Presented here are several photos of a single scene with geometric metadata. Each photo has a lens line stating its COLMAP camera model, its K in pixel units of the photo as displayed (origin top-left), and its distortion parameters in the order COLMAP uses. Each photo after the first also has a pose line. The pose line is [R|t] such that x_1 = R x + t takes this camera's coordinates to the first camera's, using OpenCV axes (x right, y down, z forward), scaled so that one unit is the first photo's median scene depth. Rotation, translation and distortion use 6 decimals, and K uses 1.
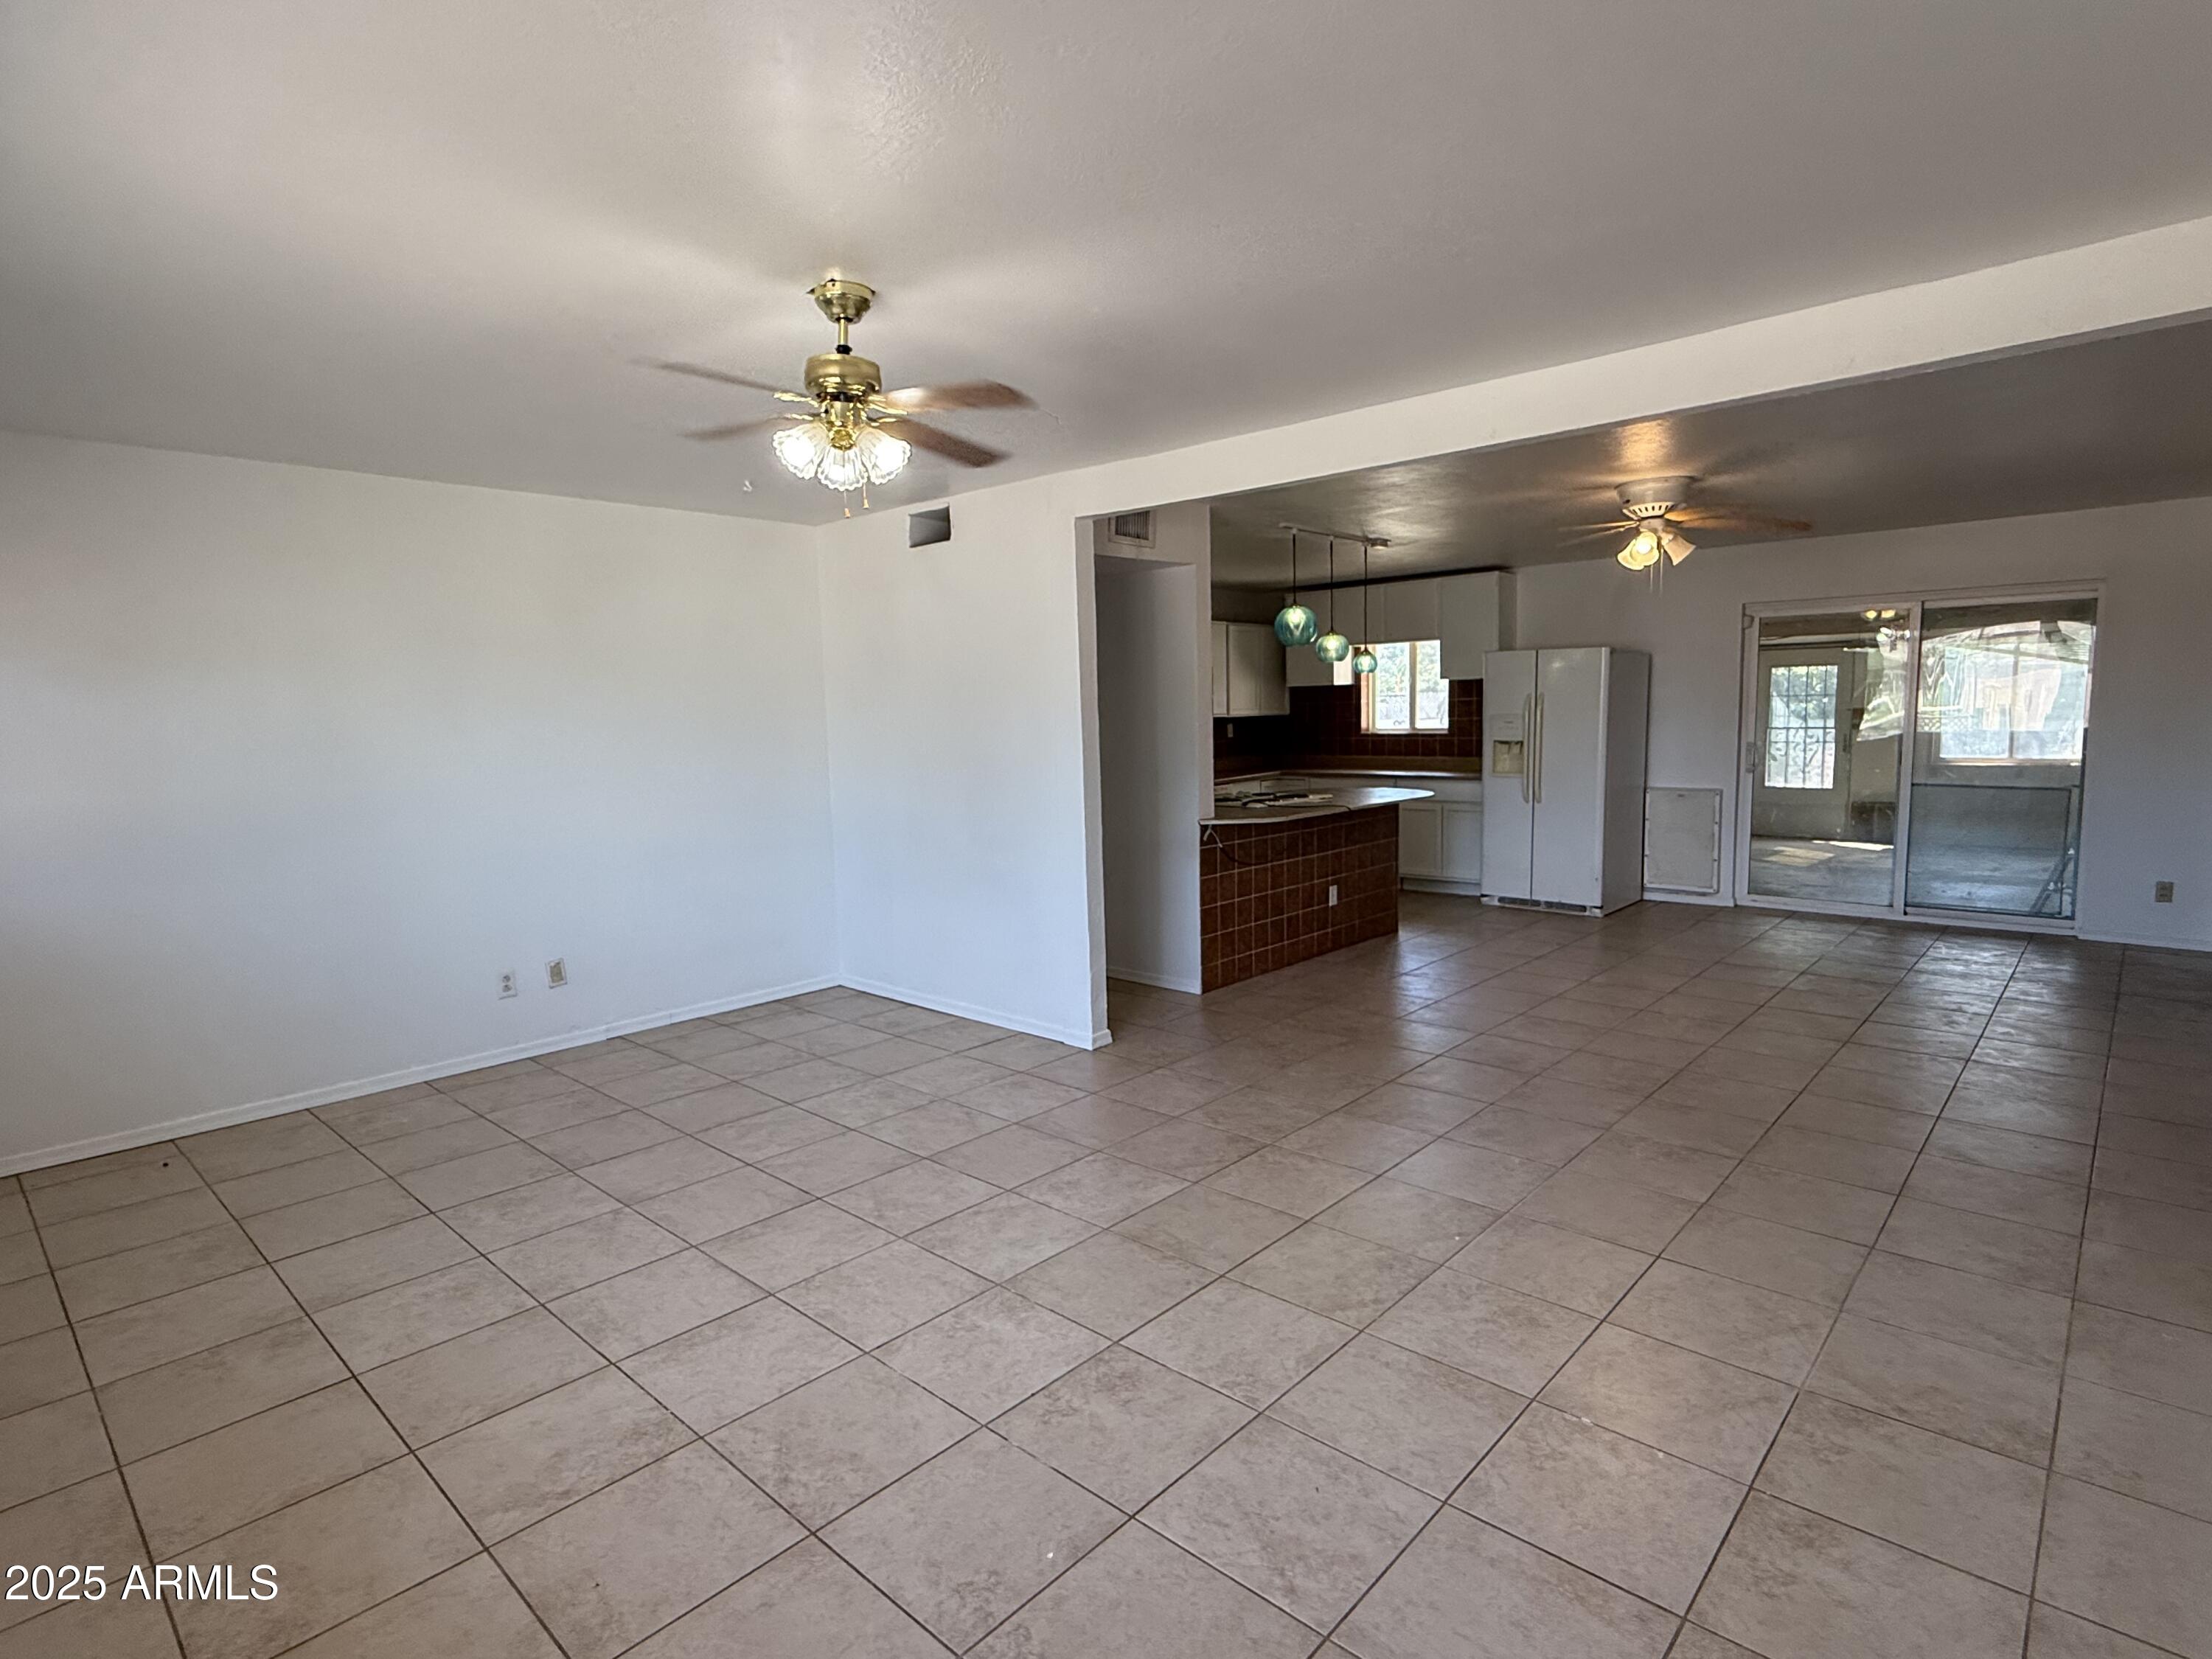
lens RADIAL K [[1130.1, 0, 1103.1], [0, 1130.1, 834.3], [0, 0, 1]] dist [0.000880, 0.000518]
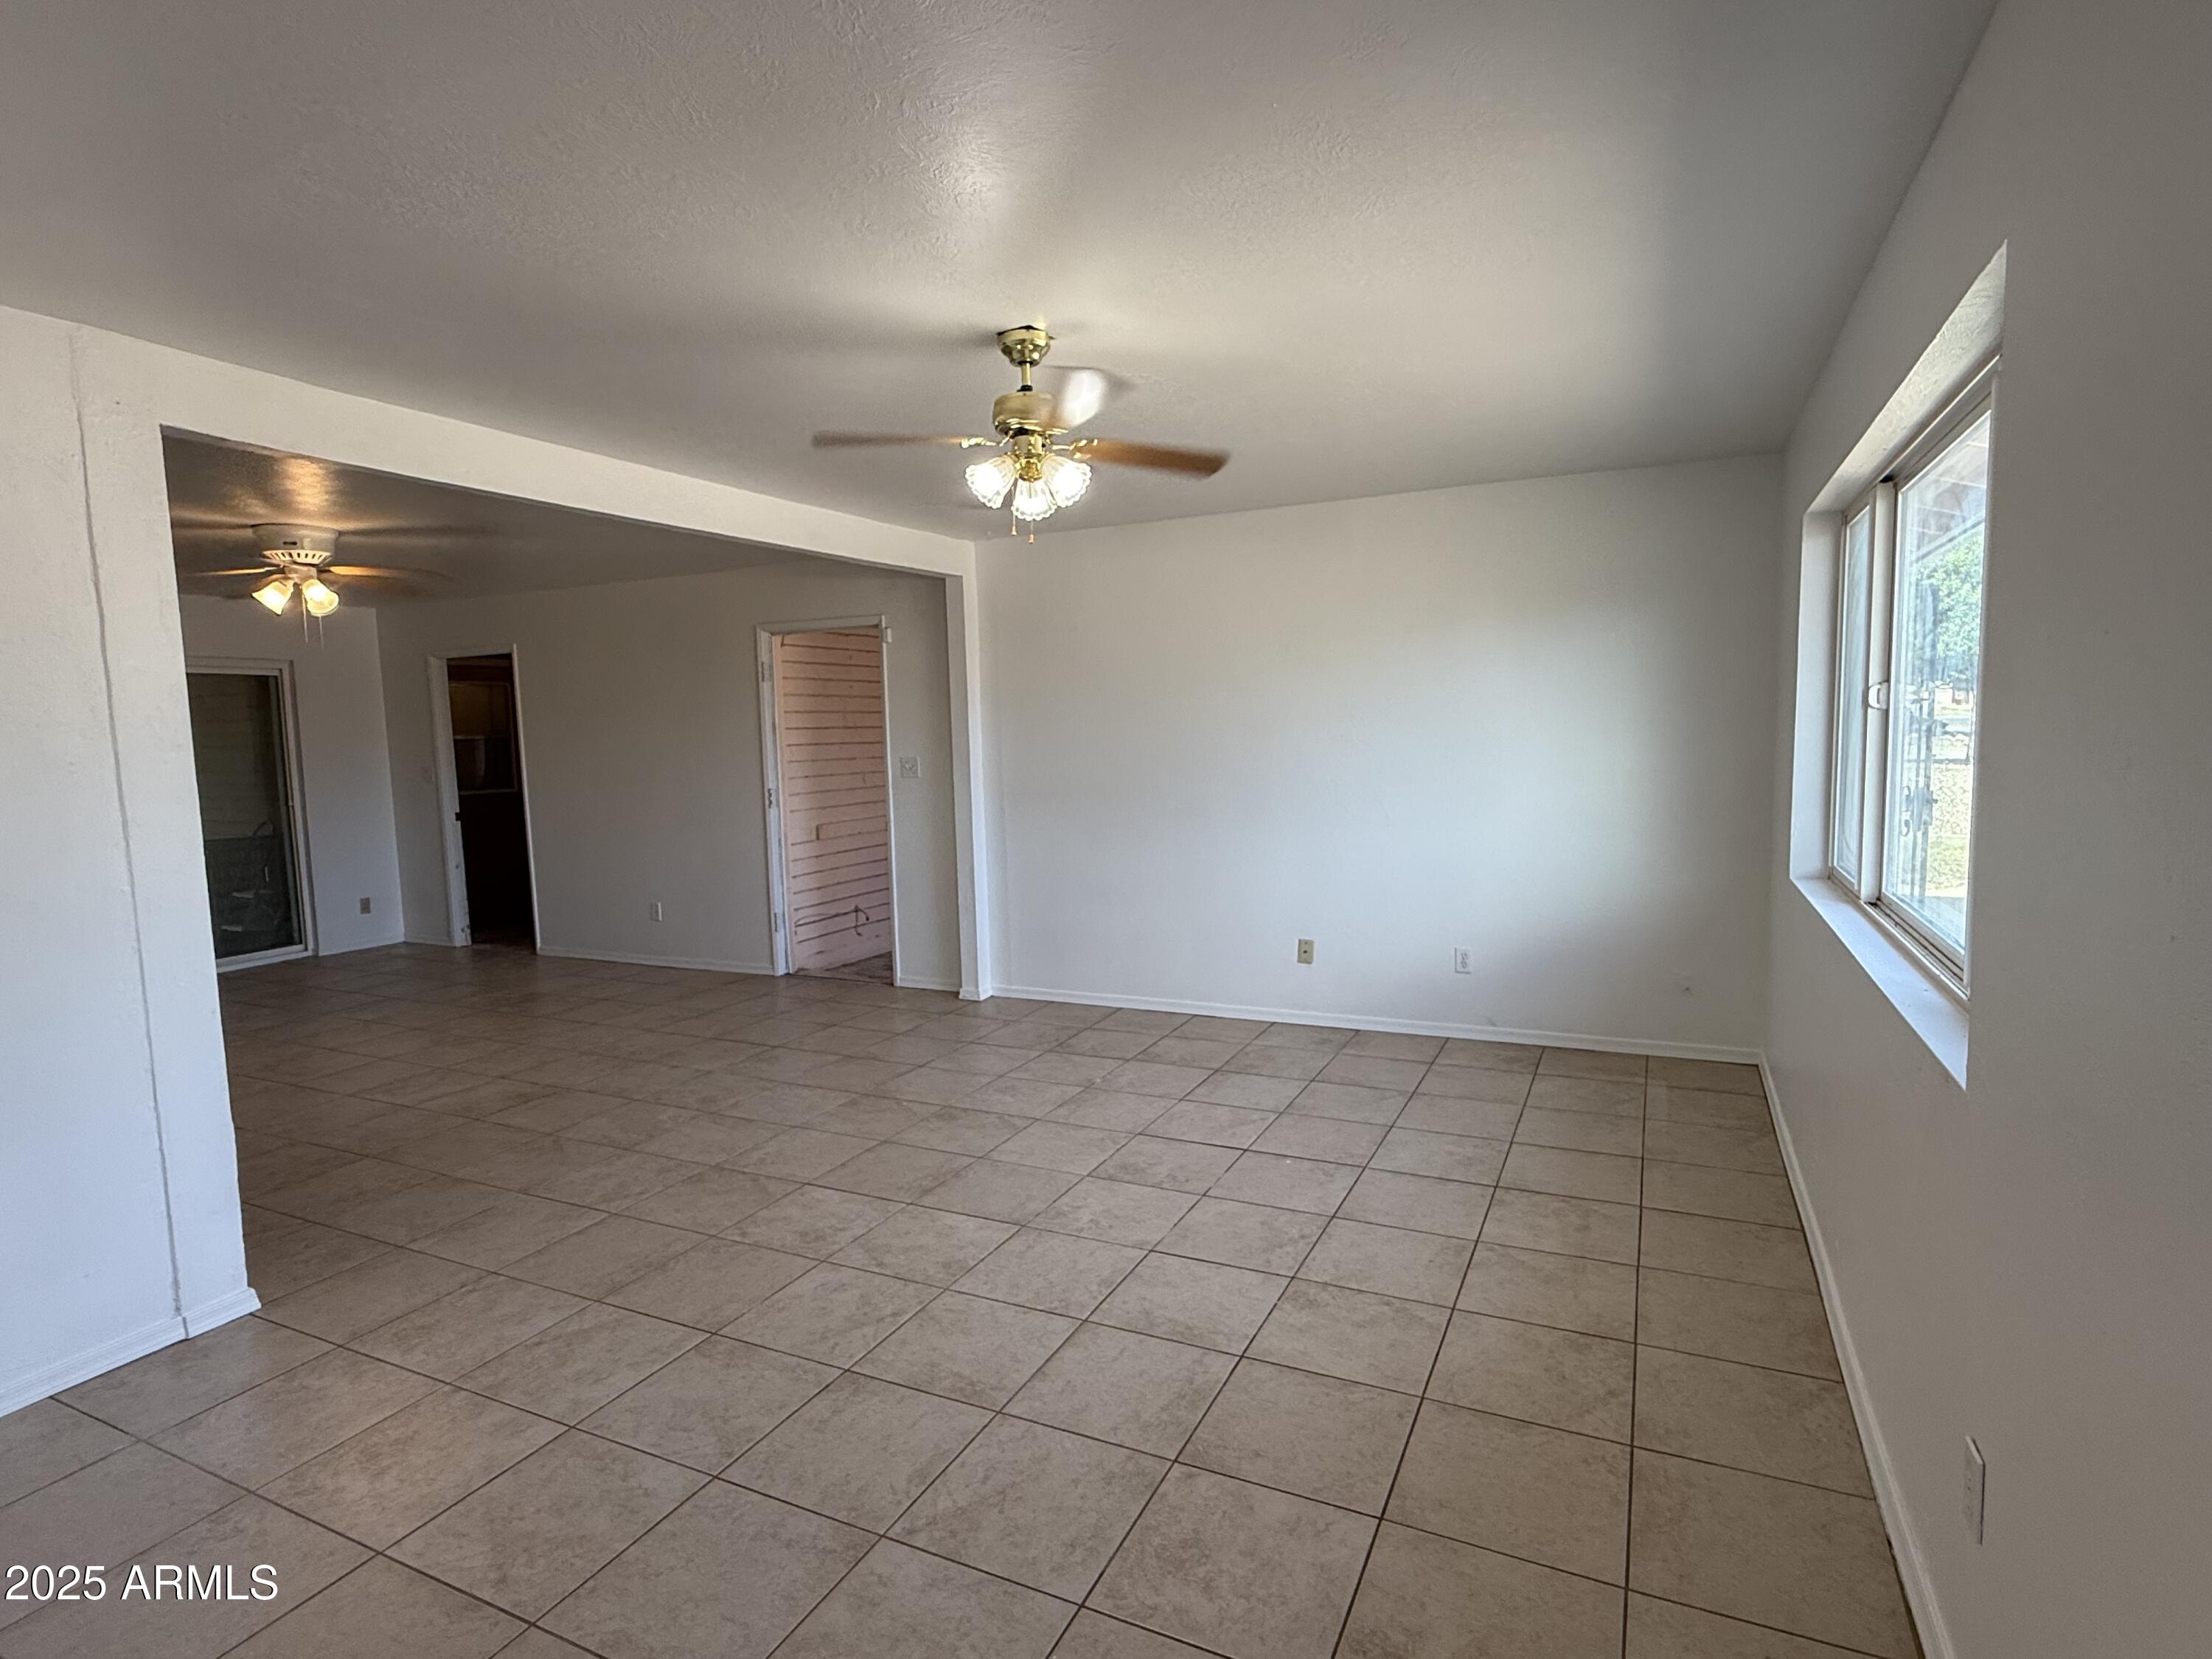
lens RADIAL K [[1130.1, 0, 1106.5], [0, 1130.1, 833.4], [0, 0, 1]] dist [0.000880, 0.000518]
pose [[-0.283383, -0.059716, 0.957146, -1.123858], [0.140252, 0.984748, 0.102962, -0.093692], [-0.948696, 0.163419, -0.270686, 1.103425]]
